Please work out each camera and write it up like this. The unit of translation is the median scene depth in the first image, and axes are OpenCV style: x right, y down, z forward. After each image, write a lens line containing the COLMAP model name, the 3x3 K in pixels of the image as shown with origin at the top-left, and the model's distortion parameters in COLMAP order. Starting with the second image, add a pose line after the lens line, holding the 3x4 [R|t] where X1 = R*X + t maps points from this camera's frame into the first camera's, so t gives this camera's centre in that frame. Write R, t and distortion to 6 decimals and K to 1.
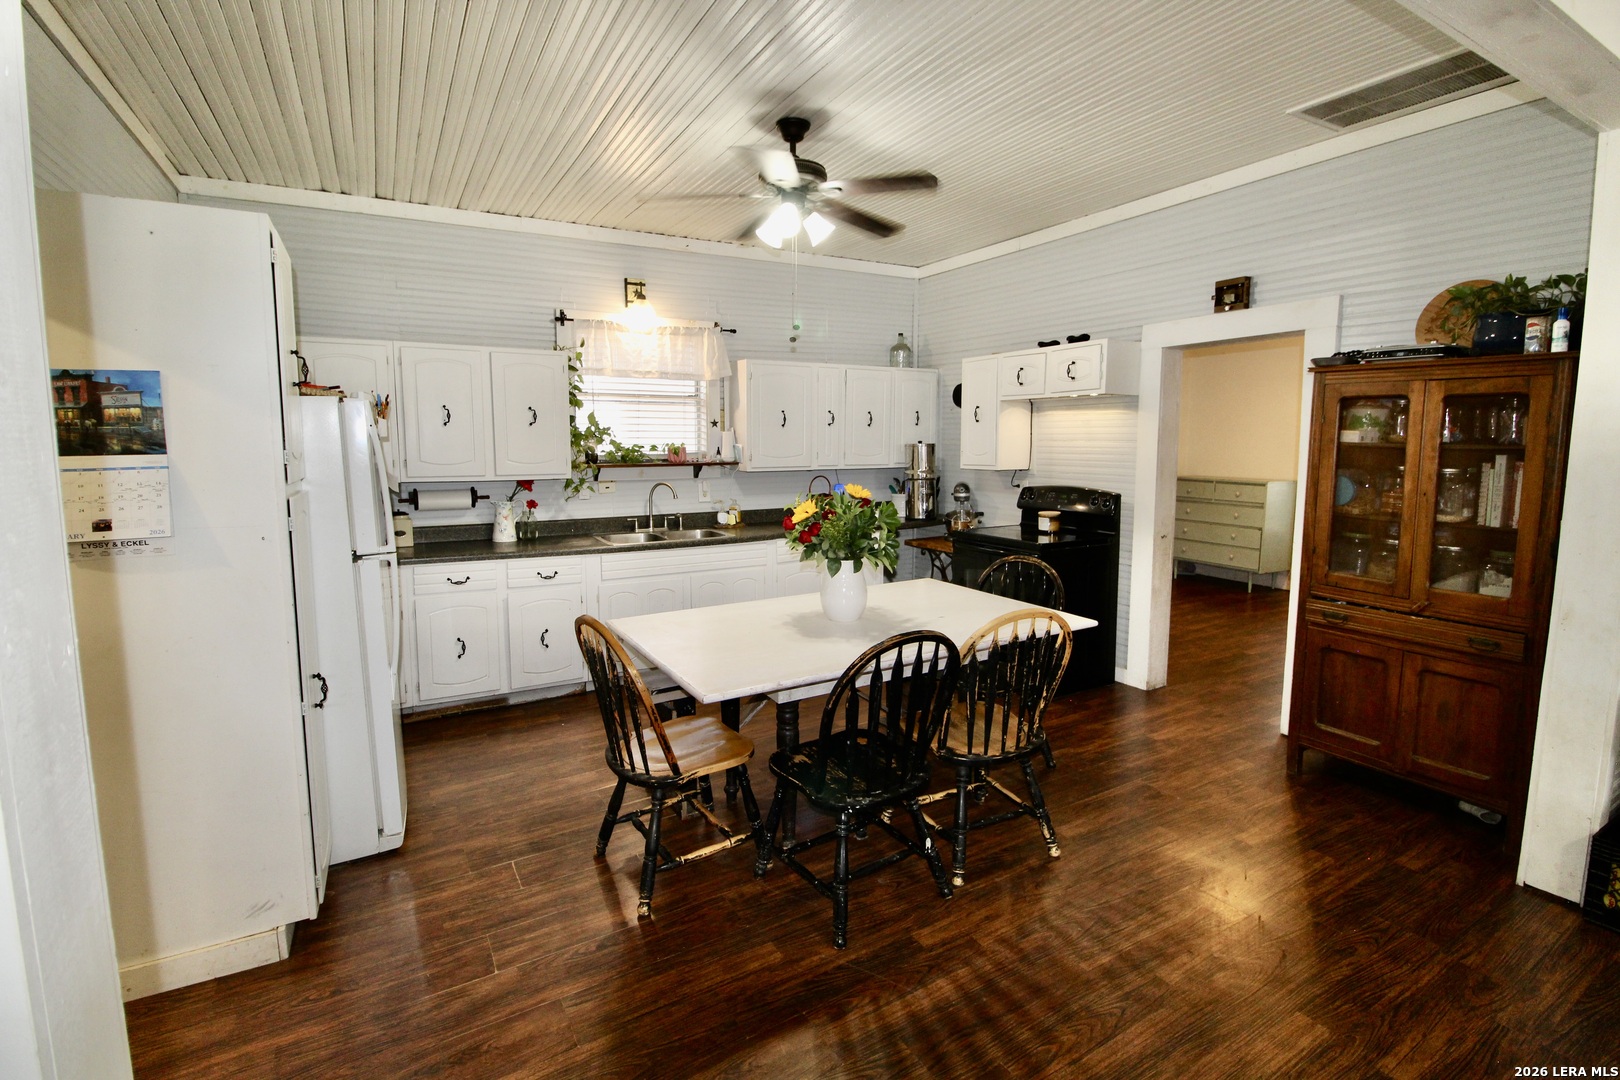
lens RADIAL K [[746.8, 0, 807.7], [0, 746.8, 530.4], [0, 0, 1]] dist [0.000568, -0.010598]
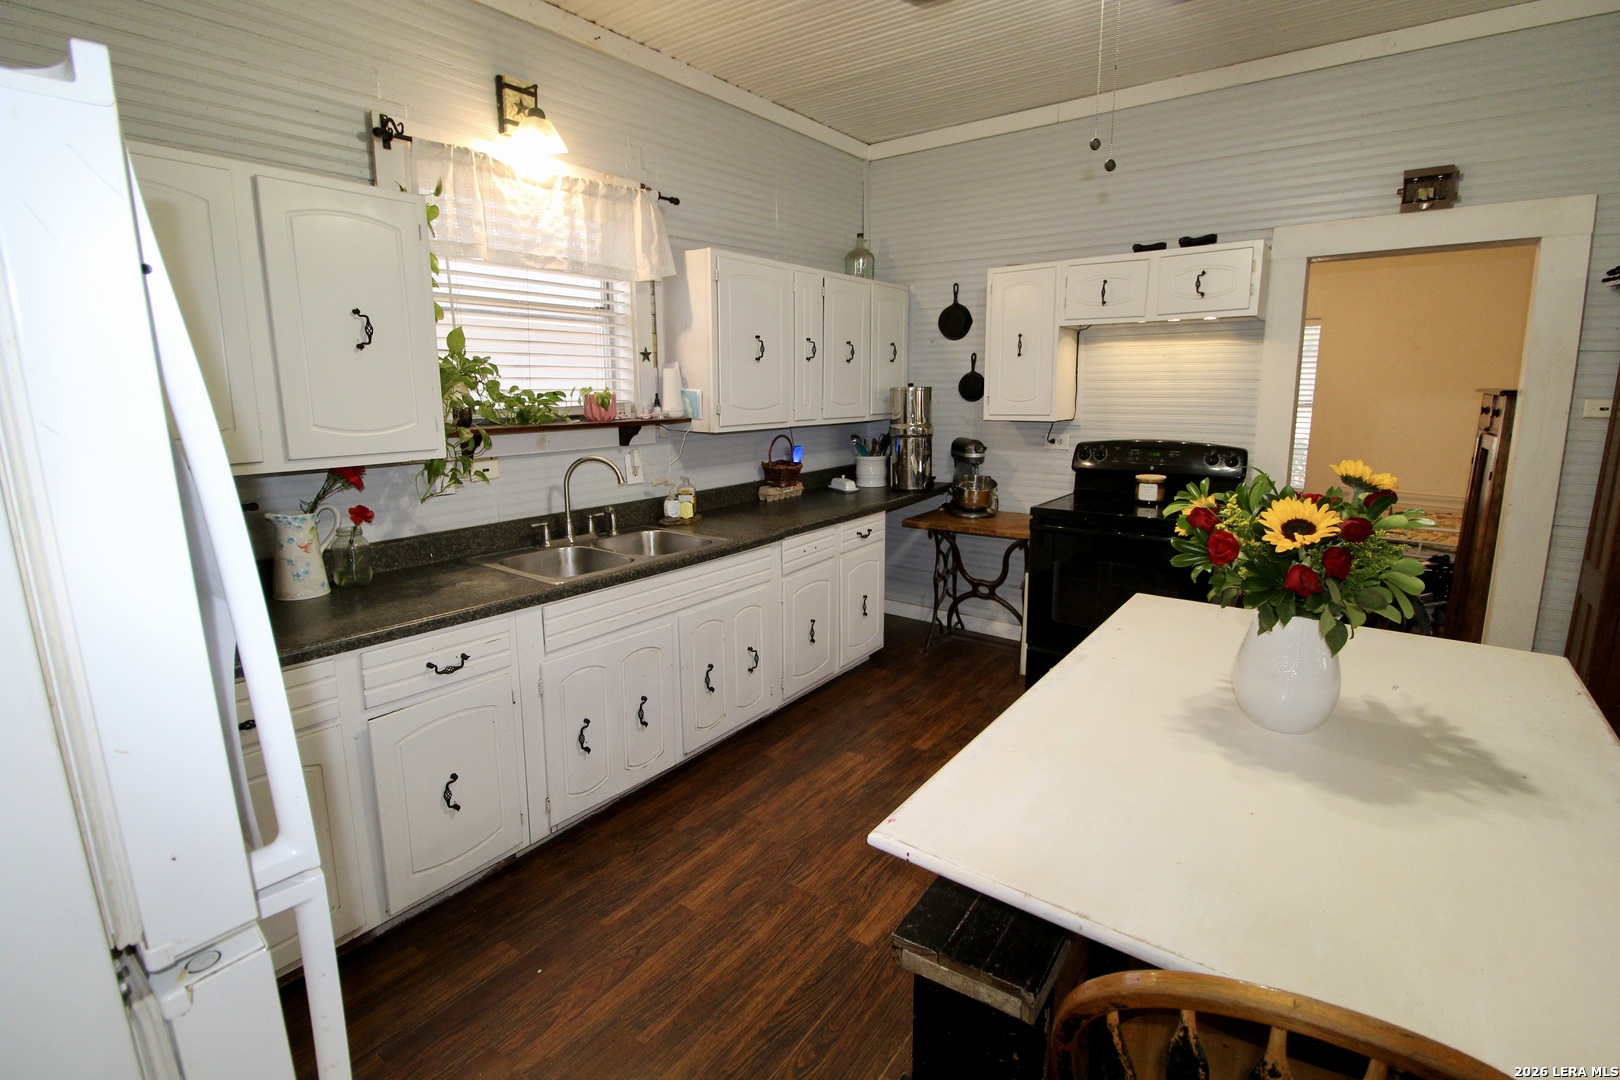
lens RADIAL K [[746.8, 0, 812.1], [0, 746.8, 532.3], [0, 0, 1]] dist [0.000568, -0.010598]
pose [[0.919491, -0.080953, 0.384685, -0.262564], [0.052774, 0.995129, 0.083271, -0.044753], [-0.389552, -0.056265, 0.919284, 0.396915]]
